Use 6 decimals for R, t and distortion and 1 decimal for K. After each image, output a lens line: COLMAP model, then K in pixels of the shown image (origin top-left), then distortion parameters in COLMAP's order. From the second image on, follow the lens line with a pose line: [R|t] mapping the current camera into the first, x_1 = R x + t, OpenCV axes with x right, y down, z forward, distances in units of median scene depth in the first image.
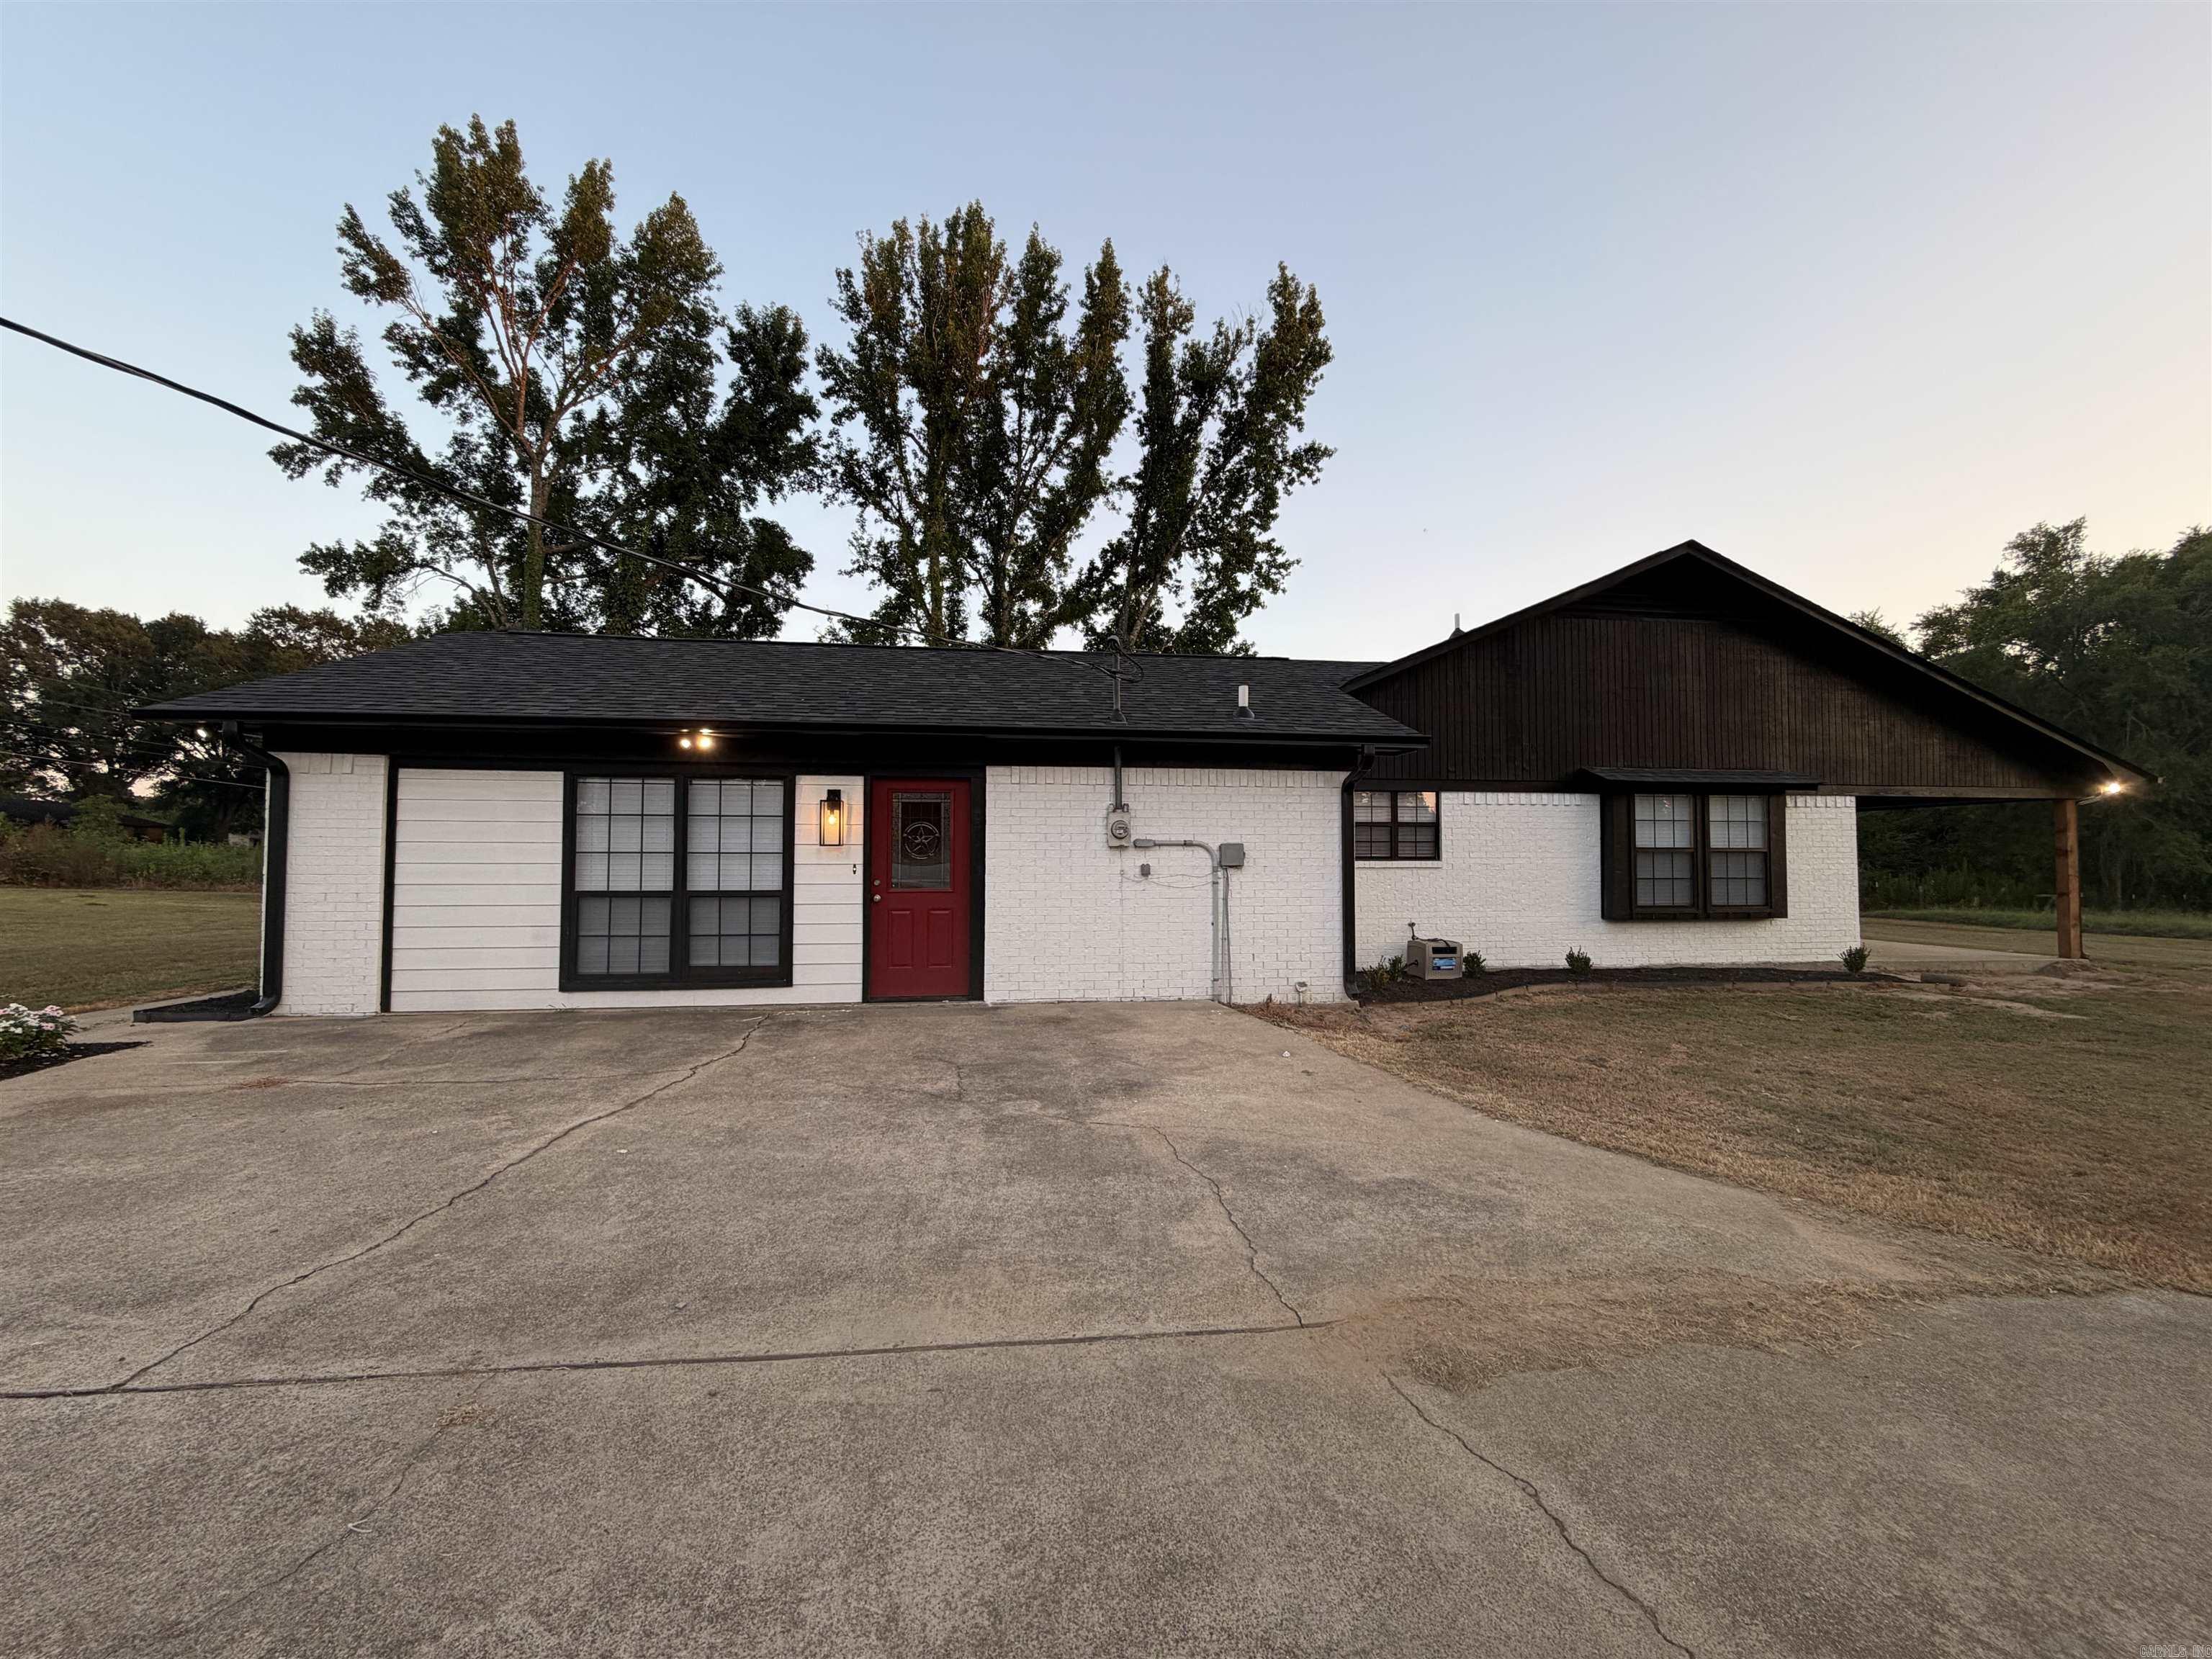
lens RADIAL K [[881.4, 0, 1106.0], [0, 881.4, 829.5], [0, 0, 1]] dist [0.002036, 0.000080]
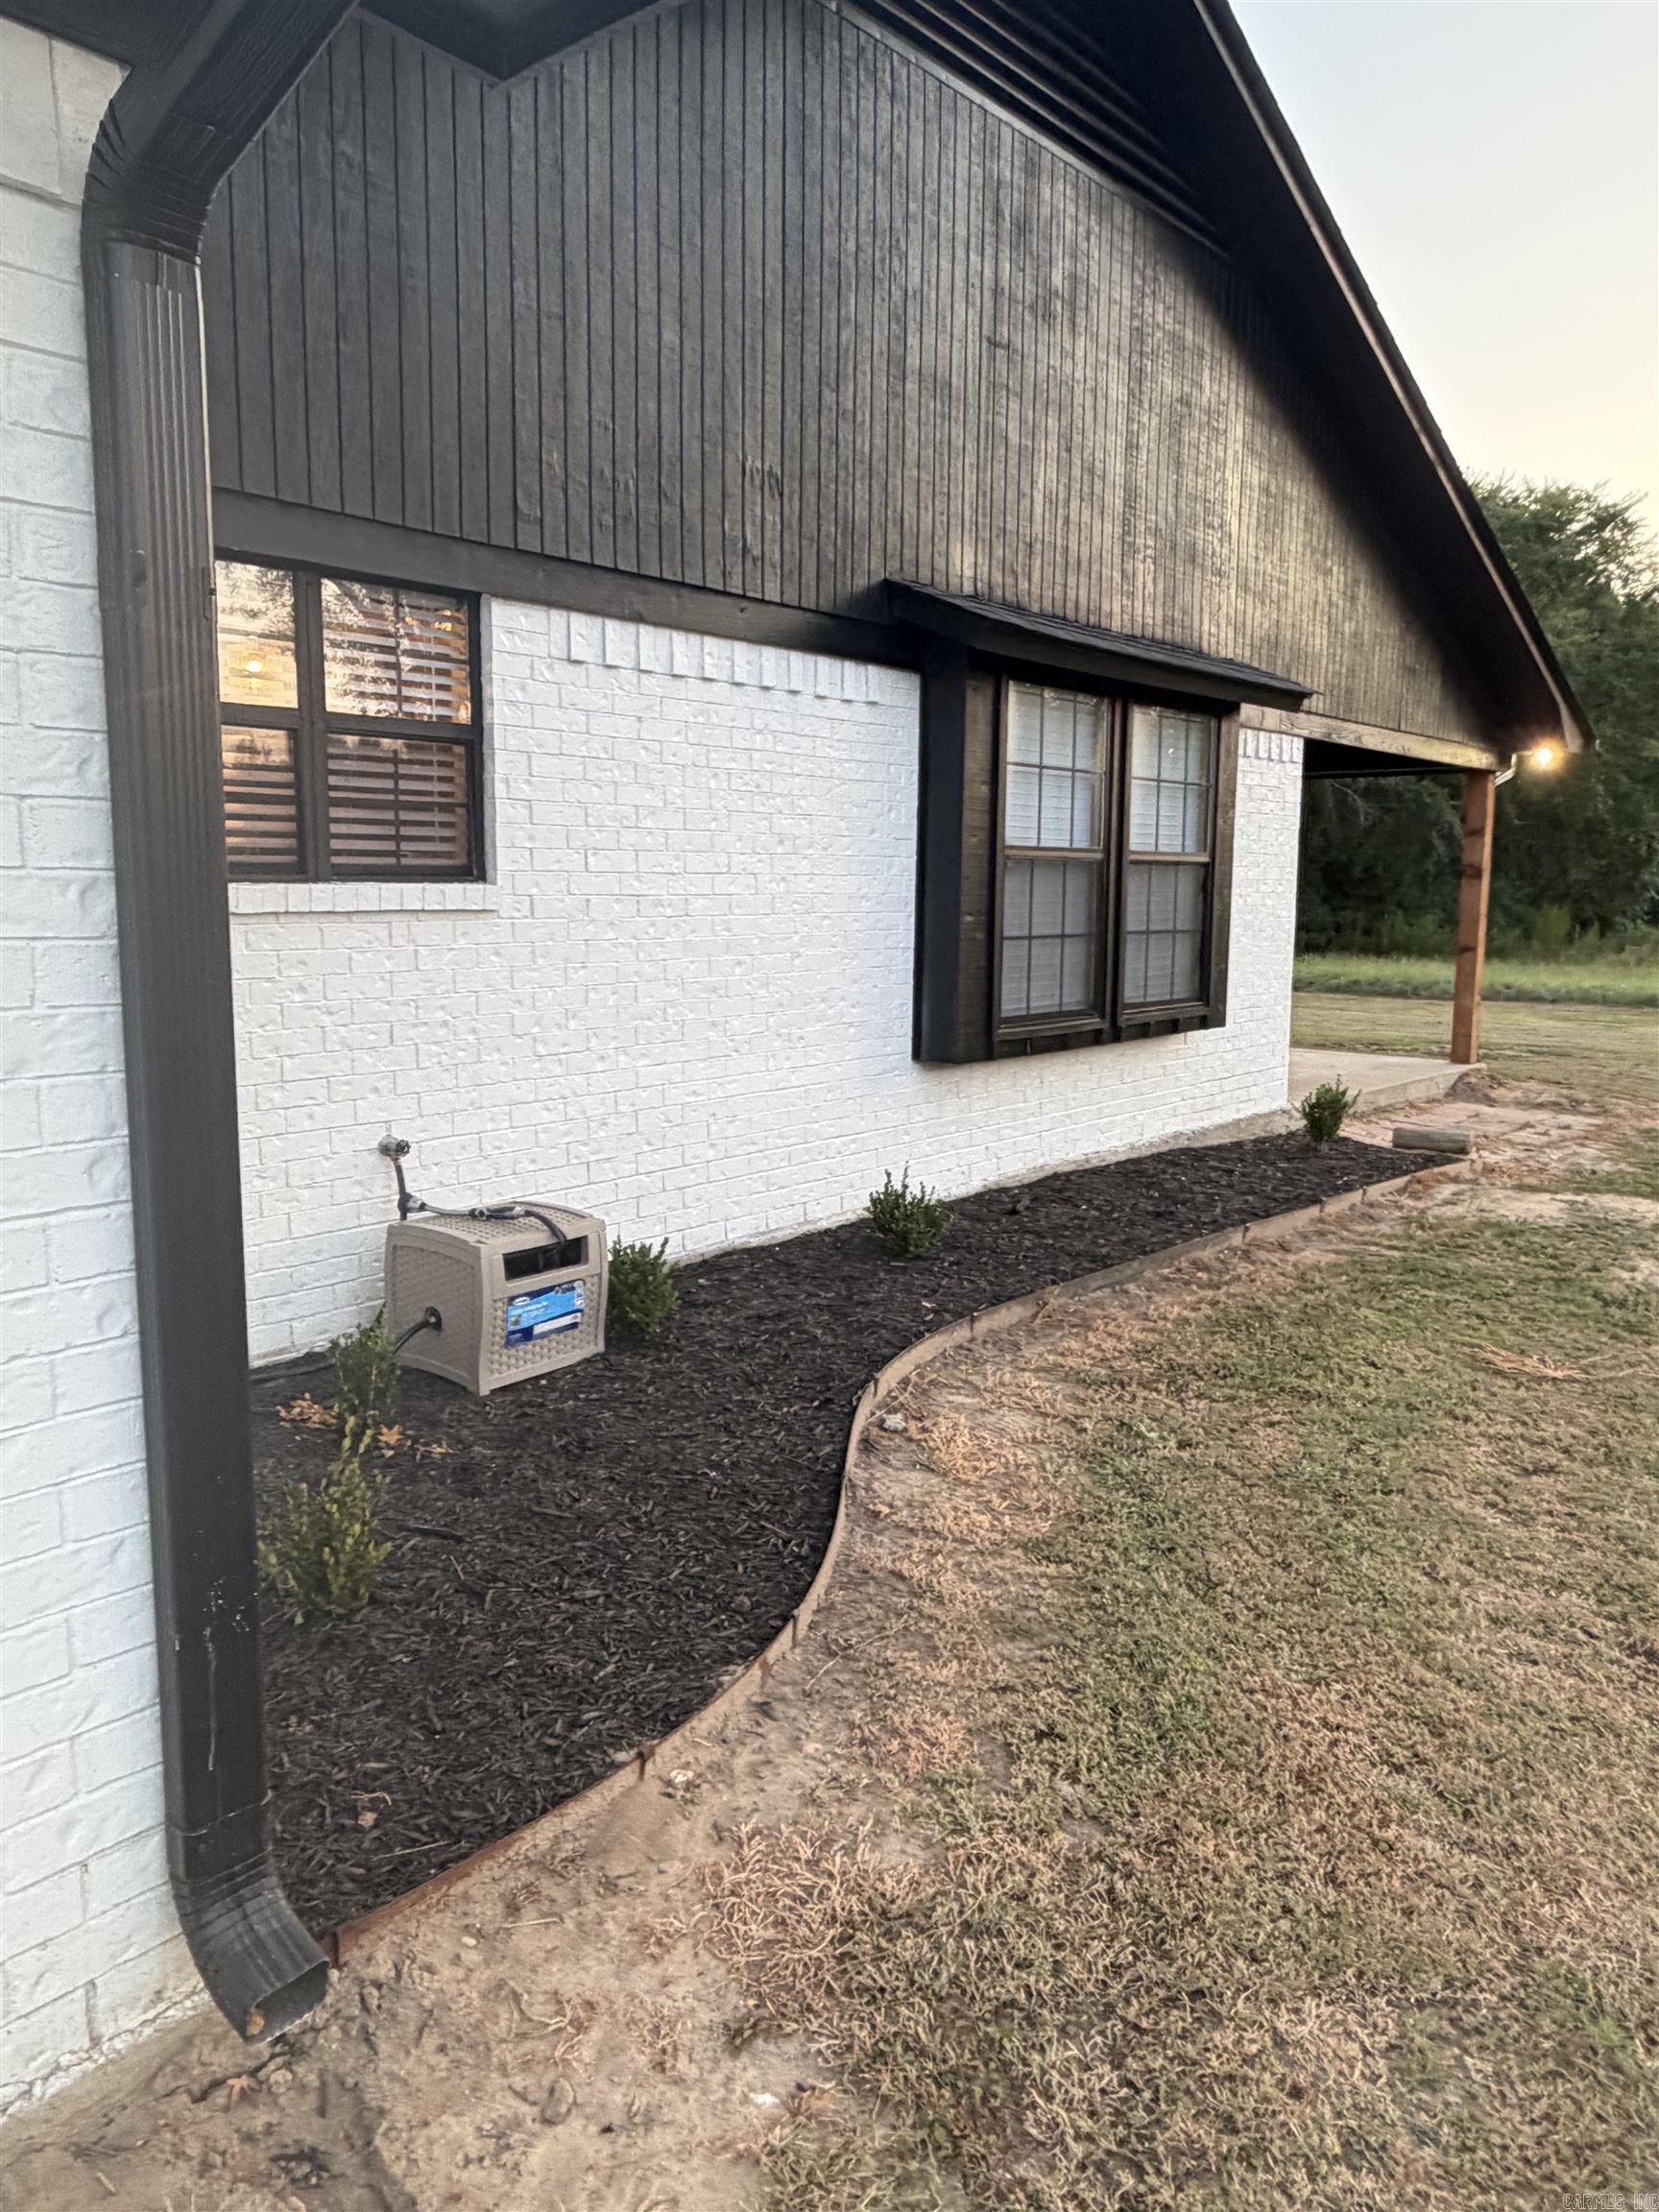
lens RADIAL K [[1545.5, 0, 829.5], [0, 1545.5, 1106.0], [0, 0, 1]] dist [-0.002176, -0.000588]
pose [[0.738670, -0.091637, 0.667809, 0.149223], [-0.034603, 0.984255, 0.173335, 0.018202], [-0.673179, -0.151146, 0.723868, 0.598363]]
